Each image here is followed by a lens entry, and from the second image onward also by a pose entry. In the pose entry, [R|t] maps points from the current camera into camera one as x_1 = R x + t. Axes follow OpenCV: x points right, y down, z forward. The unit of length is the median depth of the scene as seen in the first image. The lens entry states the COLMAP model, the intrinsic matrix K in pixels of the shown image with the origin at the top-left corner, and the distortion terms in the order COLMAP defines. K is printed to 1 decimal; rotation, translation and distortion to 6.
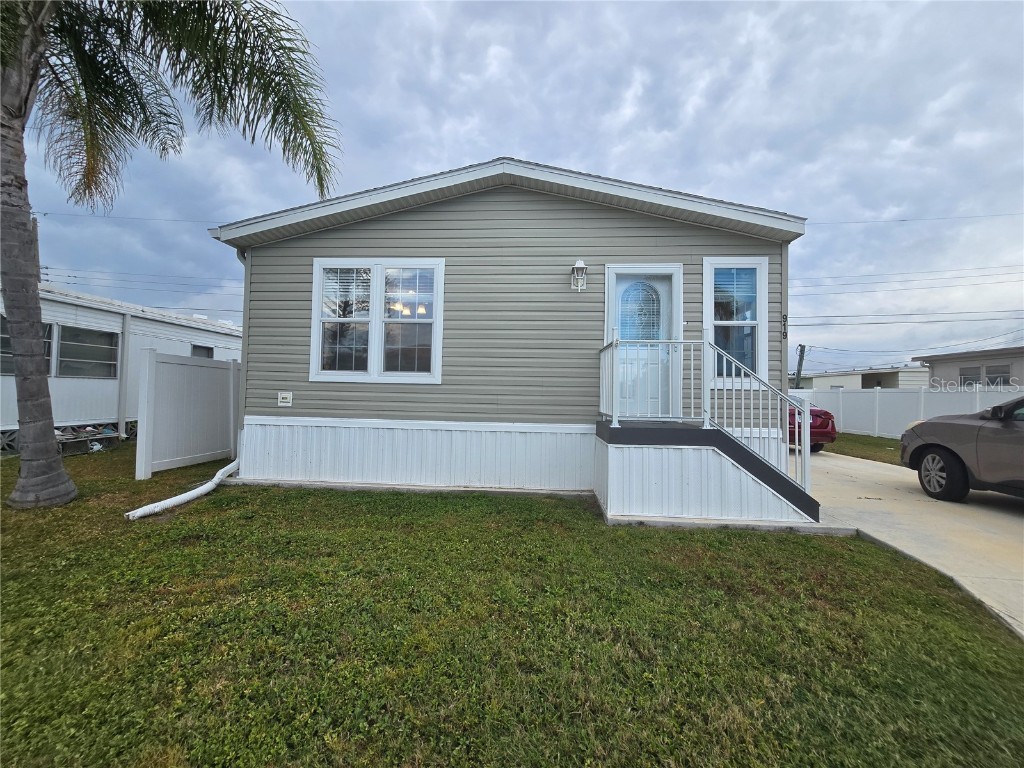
lens RADIAL K [[419.1, 0, 508.9], [0, 419.1, 384.2], [0, 0, 1]] dist [0.004371, 0.000573]
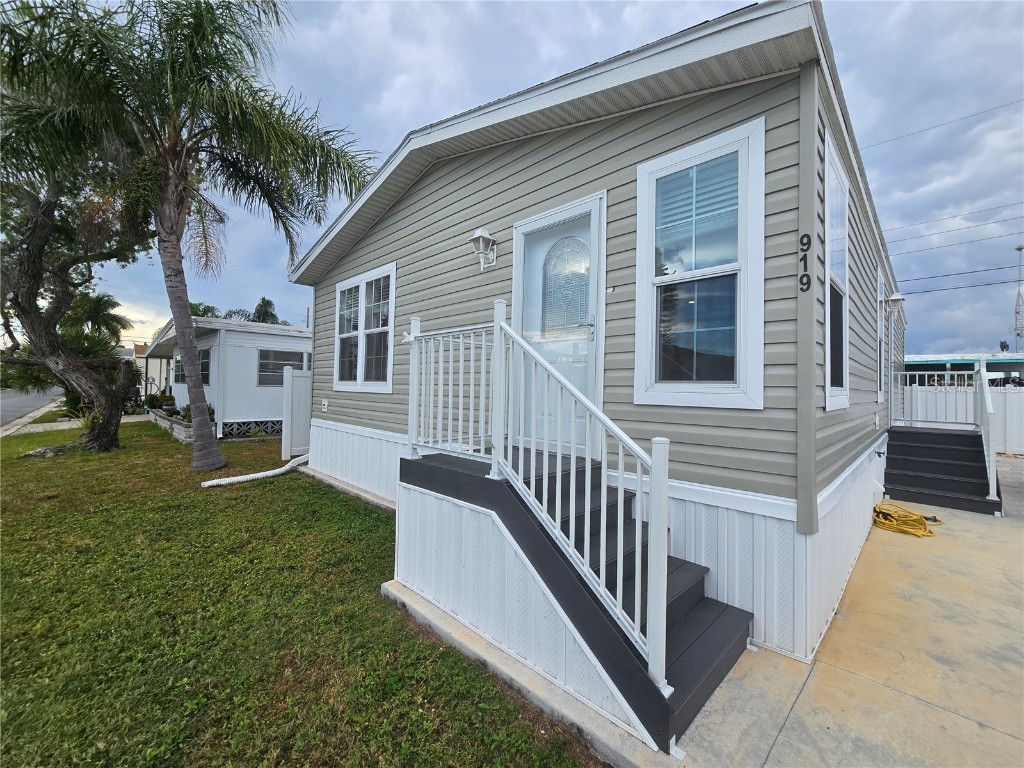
lens RADIAL K [[419.1, 0, 510.3], [0, 419.1, 379.9], [0, 0, 1]] dist [0.004371, 0.000573]
pose [[0.758284, -0.018169, -0.651671, 0.694215], [0.010062, 0.999819, -0.016167, -0.013661], [0.651846, 0.005702, 0.758330, 0.471814]]
